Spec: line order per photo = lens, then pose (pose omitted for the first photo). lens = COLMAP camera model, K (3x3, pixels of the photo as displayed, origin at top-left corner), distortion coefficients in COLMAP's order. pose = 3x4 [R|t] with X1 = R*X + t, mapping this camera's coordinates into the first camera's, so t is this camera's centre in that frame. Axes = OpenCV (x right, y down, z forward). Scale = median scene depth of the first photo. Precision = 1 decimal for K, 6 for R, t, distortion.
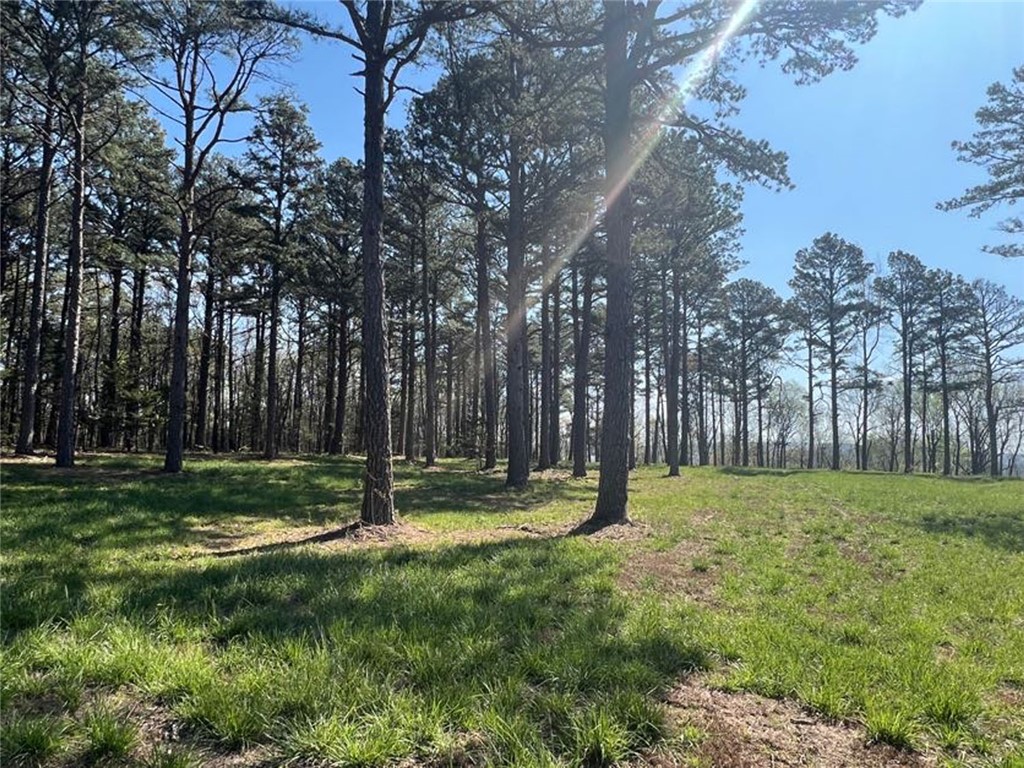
lens RADIAL K [[753.9, 0, 498.4], [0, 753.9, 383.4], [0, 0, 1]] dist [0.008245, -0.014470]
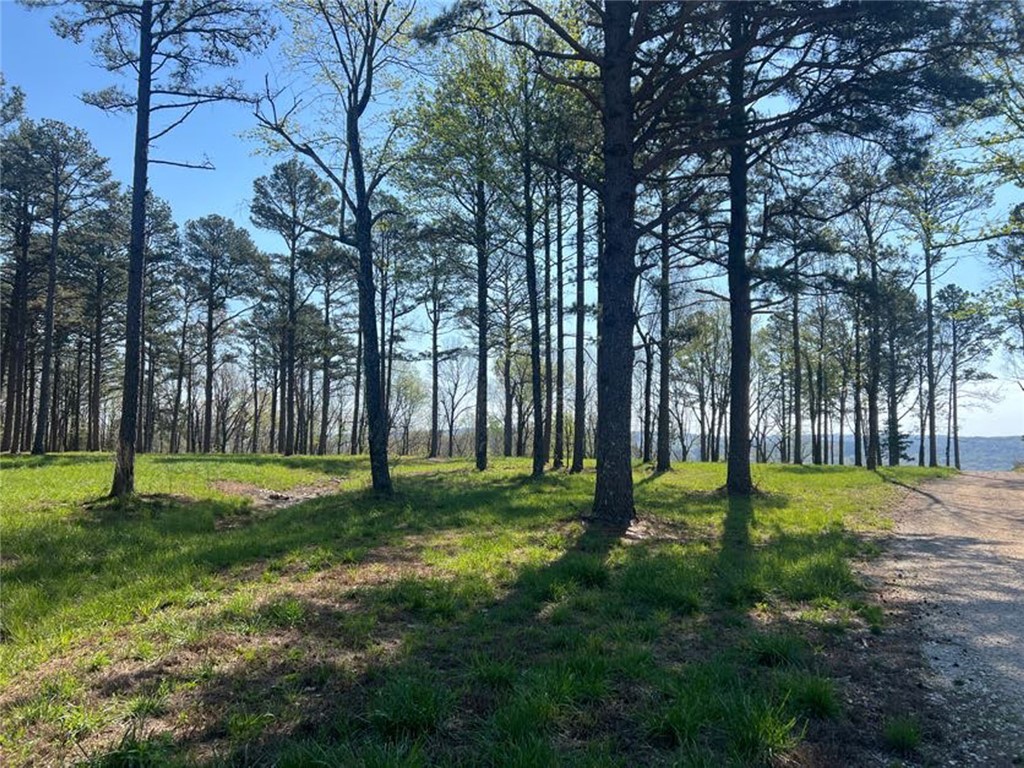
lens RADIAL K [[773.3, 0, 514.5], [0, 773.3, 393.8], [0, 0, 1]] dist [0.064893, -0.061233]
pose [[0.942769, 0.007521, 0.333361, 0.776544], [-0.018245, 0.999411, 0.029048, 0.042095], [-0.332947, -0.033468, 0.942352, 0.266123]]
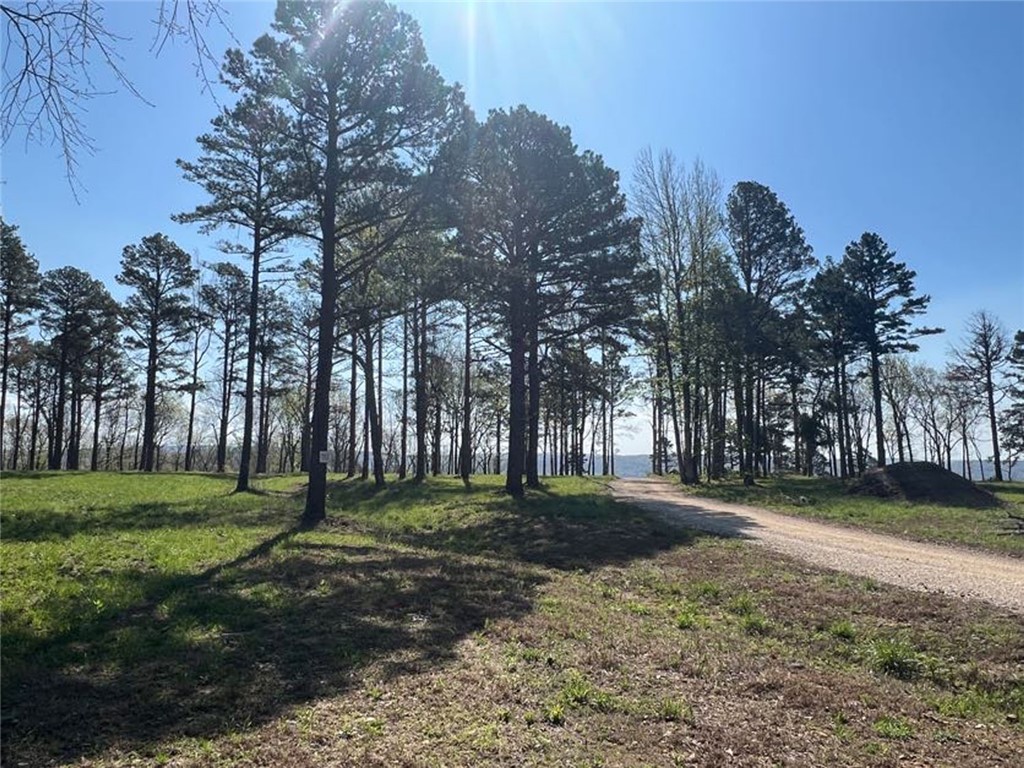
lens RADIAL K [[753.9, 0, 506.4], [0, 753.9, 388.9], [0, 0, 1]] dist [0.008245, -0.014470]
pose [[0.746317, 0.048234, 0.663841, 0.255973], [-0.049642, 0.998627, -0.016750, 0.000043], [-0.663737, -0.020454, 0.747686, -0.119097]]
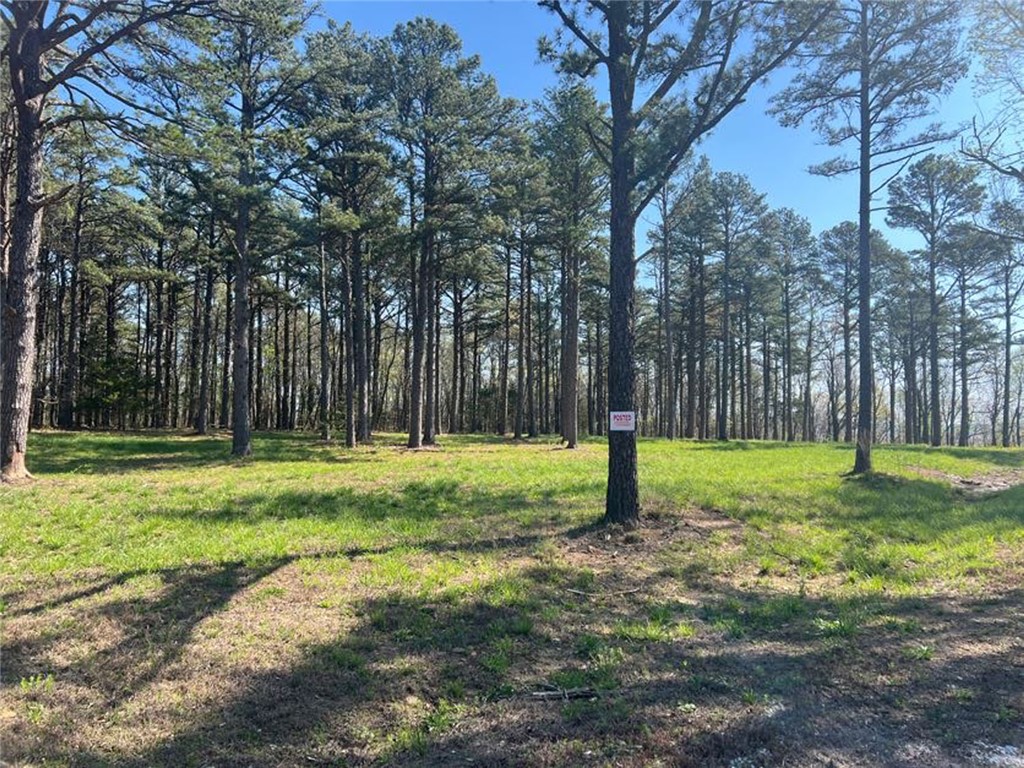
lens RADIAL K [[773.3, 0, 520.2], [0, 773.3, 394.2], [0, 0, 1]] dist [0.064893, -0.061233]
pose [[0.930174, -0.026108, -0.366190, 0.665512], [0.040700, 0.998653, 0.032184, 0.026214], [0.364857, -0.044841, 0.929983, 0.085260]]
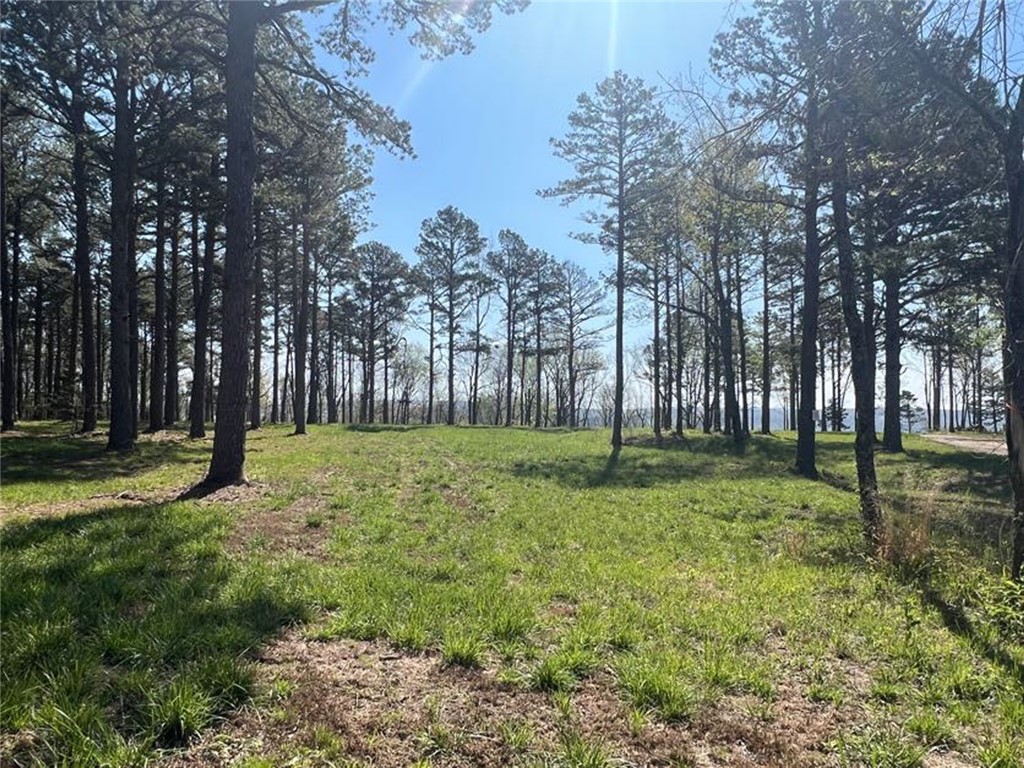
lens RADIAL K [[753.9, 0, 502.6], [0, 753.9, 380.9], [0, 0, 1]] dist [0.008245, -0.014470]
pose [[0.884841, 0.006790, 0.465844, 0.005995], [-0.030893, 0.998548, 0.044125, 0.000417], [-0.464868, -0.053435, 0.883766, -0.000355]]
